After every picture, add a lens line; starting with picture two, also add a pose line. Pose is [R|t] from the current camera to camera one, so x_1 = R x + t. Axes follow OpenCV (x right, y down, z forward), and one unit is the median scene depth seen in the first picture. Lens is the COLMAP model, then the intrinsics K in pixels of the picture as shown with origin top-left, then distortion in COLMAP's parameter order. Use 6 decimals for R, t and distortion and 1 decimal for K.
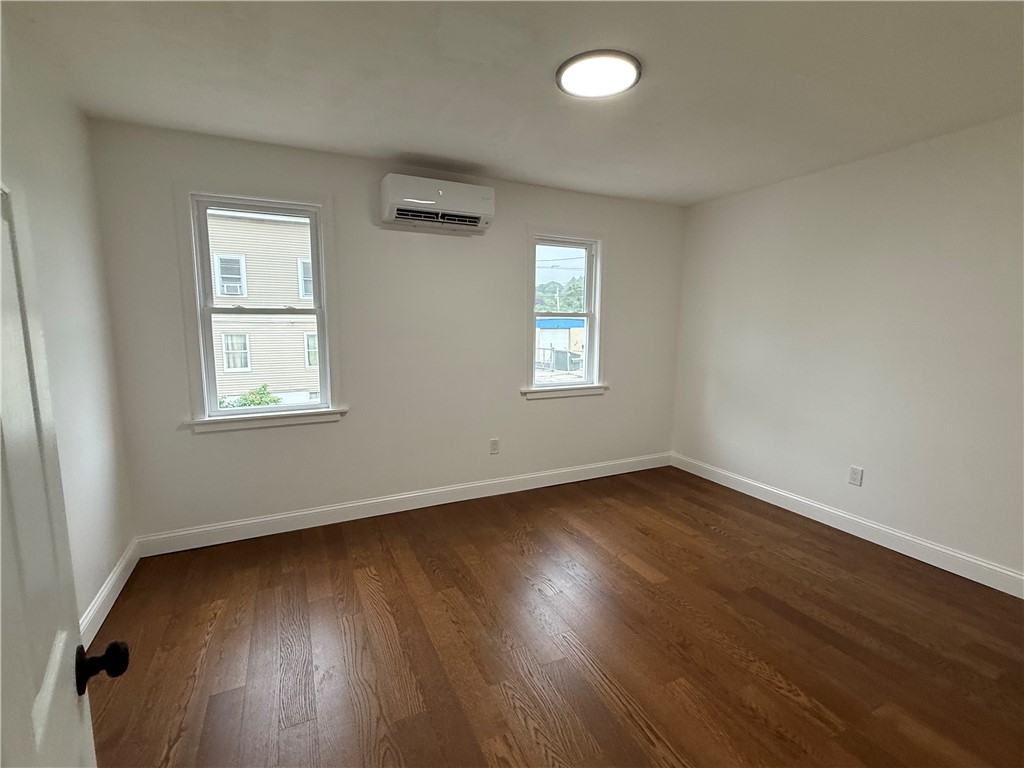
lens RADIAL K [[471.7, 0, 510.9], [0, 471.7, 382.3], [0, 0, 1]] dist [0.001226, 0.000508]
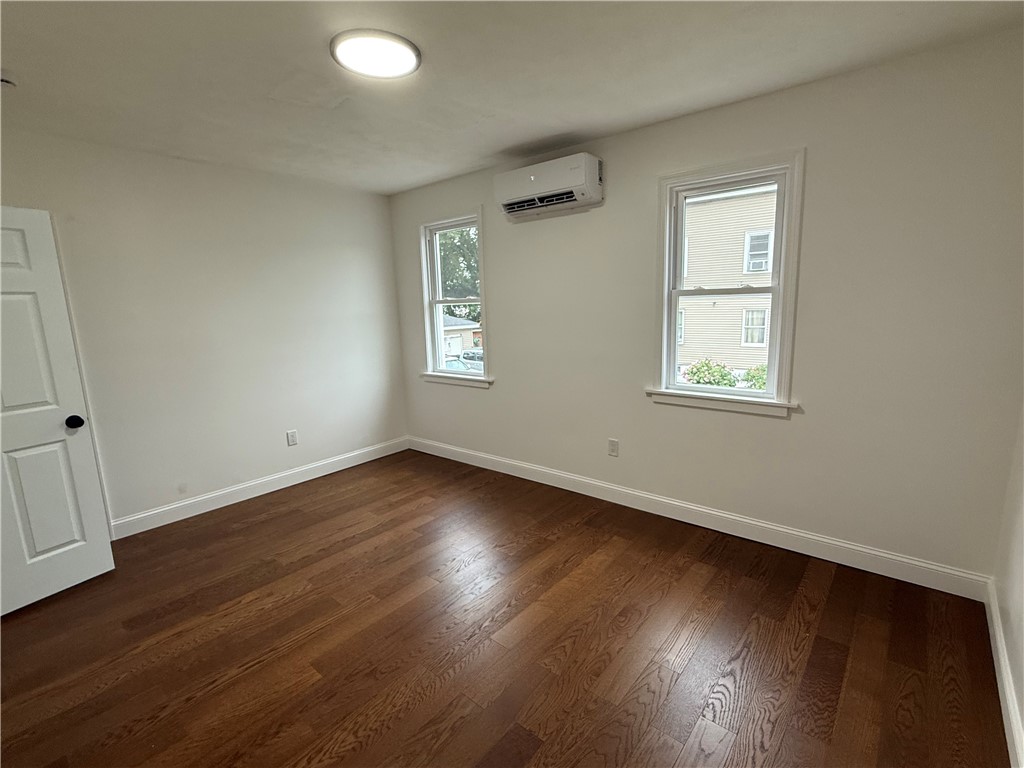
lens RADIAL K [[471.7, 0, 510.9], [0, 471.7, 382.3], [0, 0, 1]] dist [0.001226, 0.000508]
pose [[0.413516, 0.135164, -0.900408, 0.596140], [-0.085084, 0.990329, 0.109587, -0.058138], [0.906513, 0.031294, 0.421017, 0.411151]]
